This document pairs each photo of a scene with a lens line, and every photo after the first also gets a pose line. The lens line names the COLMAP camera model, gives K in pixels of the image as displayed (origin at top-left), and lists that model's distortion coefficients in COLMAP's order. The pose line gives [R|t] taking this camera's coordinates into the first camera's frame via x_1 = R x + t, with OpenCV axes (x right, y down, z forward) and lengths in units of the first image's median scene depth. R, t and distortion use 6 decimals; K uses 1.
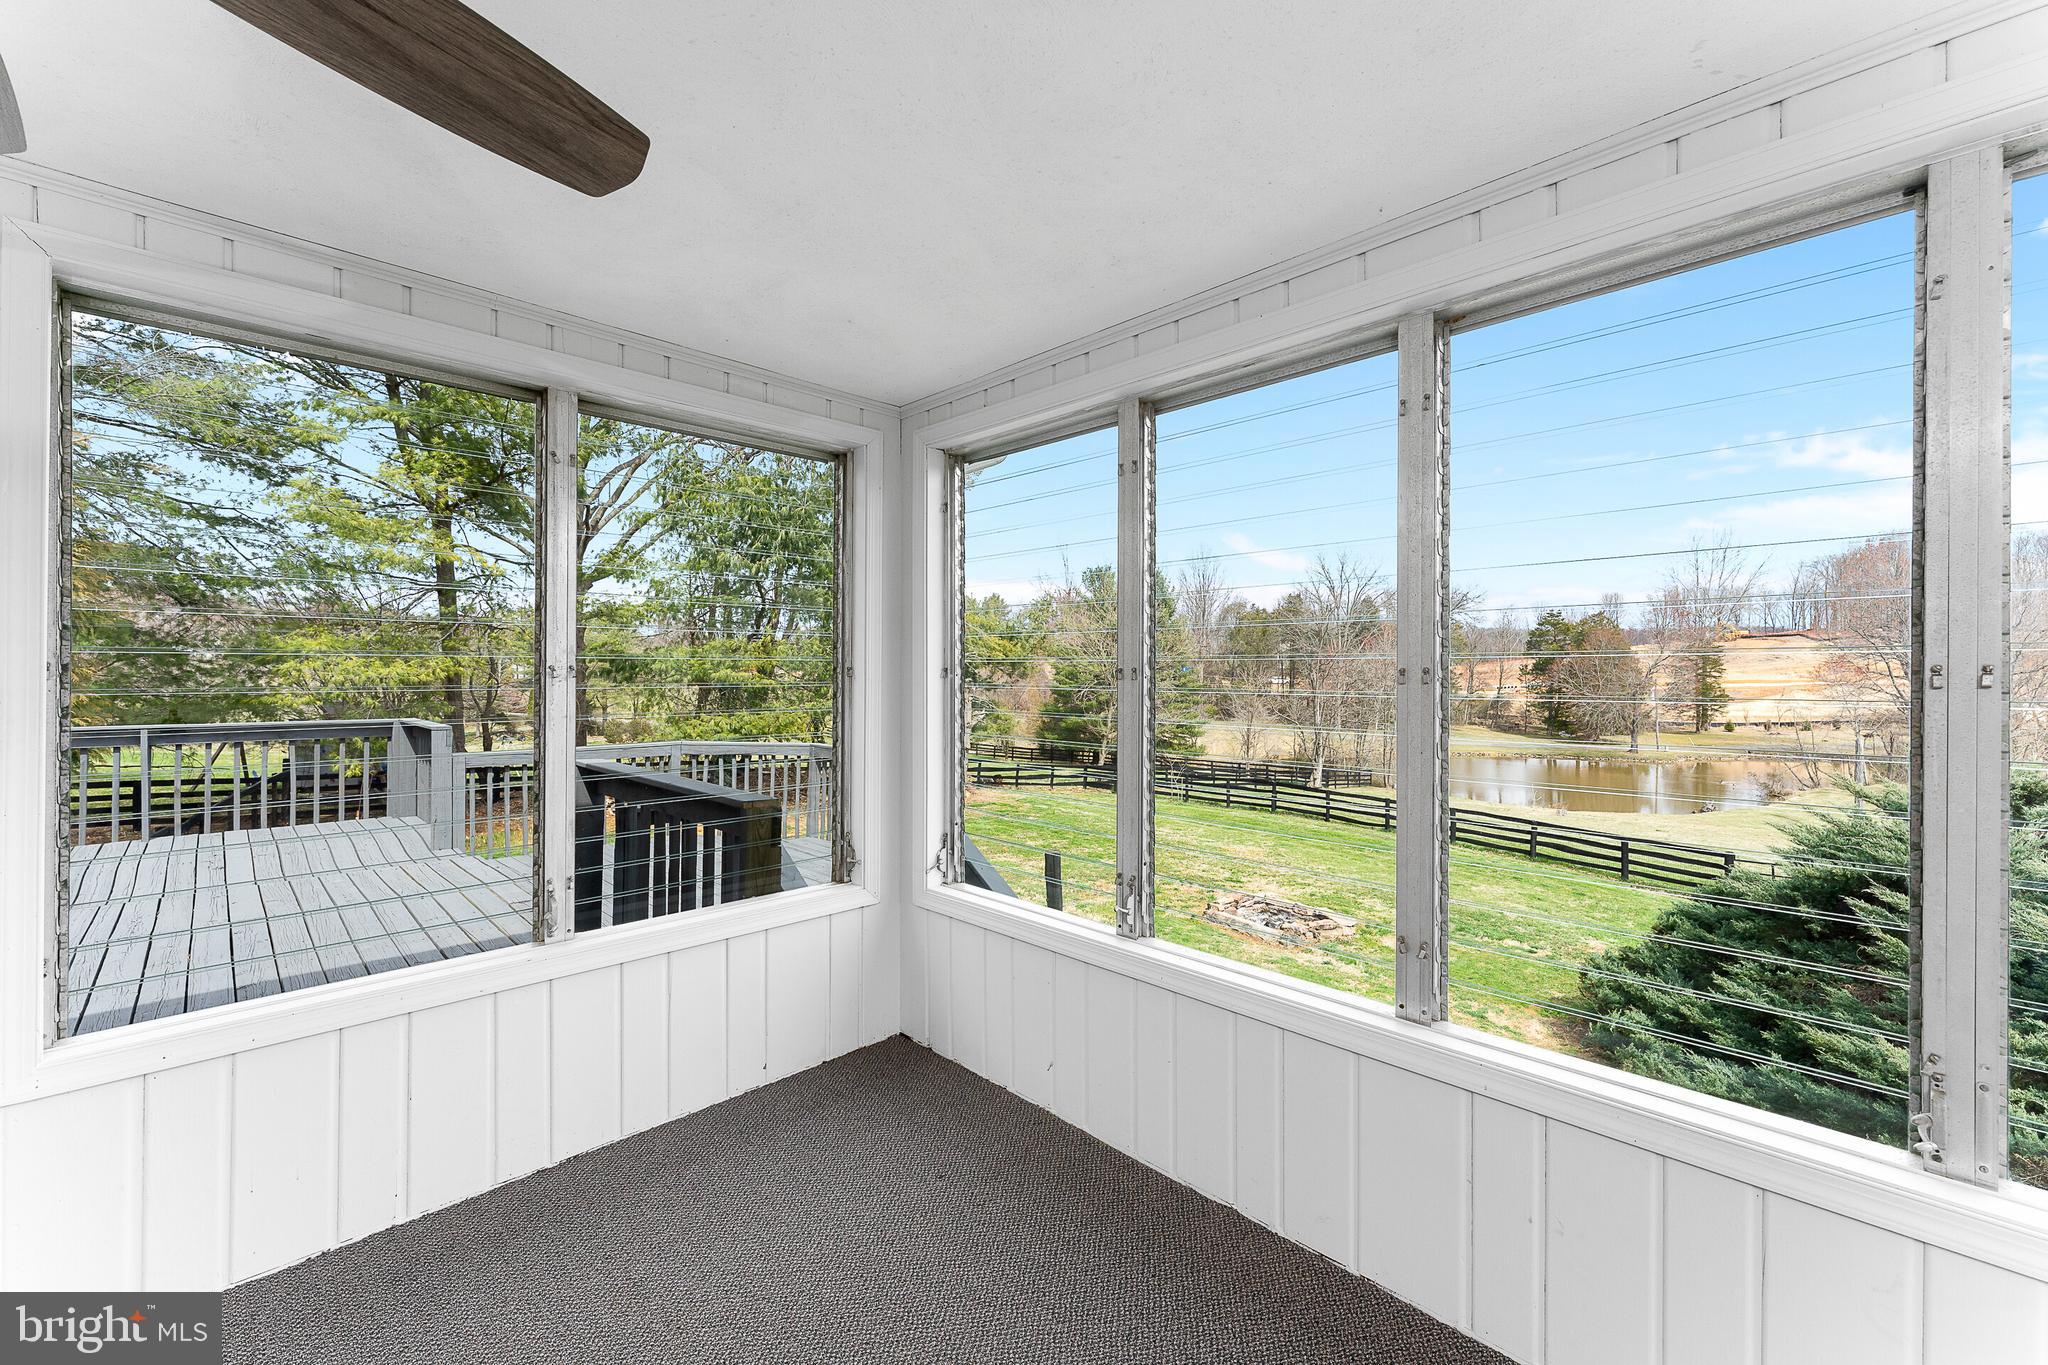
lens RADIAL K [[823.8, 0, 1031.1], [0, 823.8, 677.3], [0, 0, 1]] dist [0.003635, -0.000605]
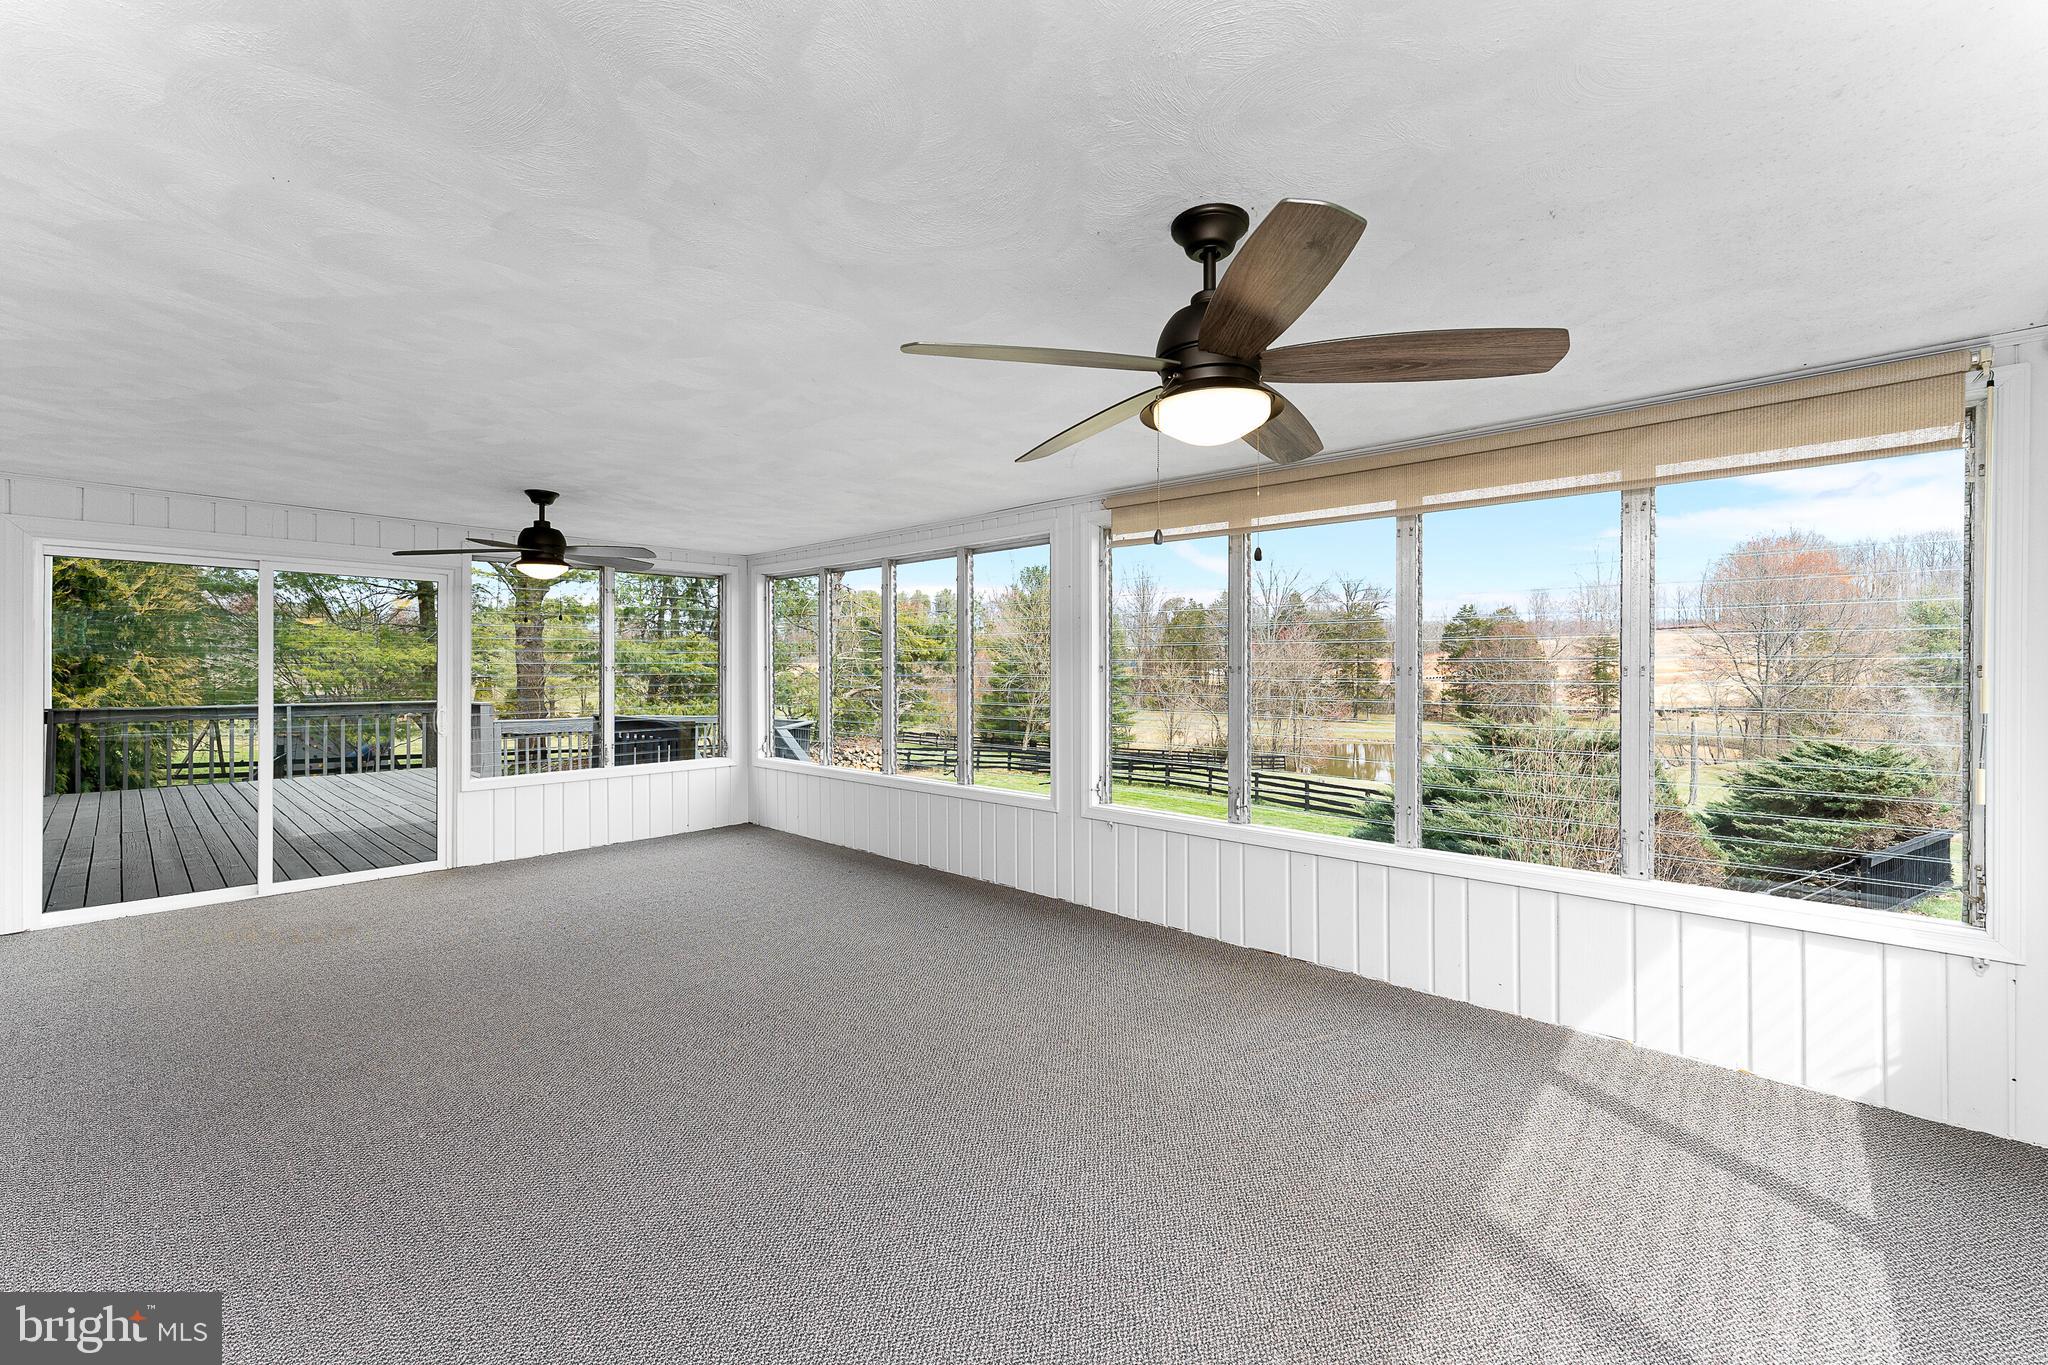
lens RADIAL K [[819.4, 0, 1033.4], [0, 819.4, 674.0], [0, 0, 1]] dist [-0.000126, 0.000038]
pose [[0.998401, -0.005385, 0.056276, 0.036574], [0.005182, 0.999980, 0.003752, 0.000411], [-0.056295, -0.003454, 0.998408, -0.096230]]
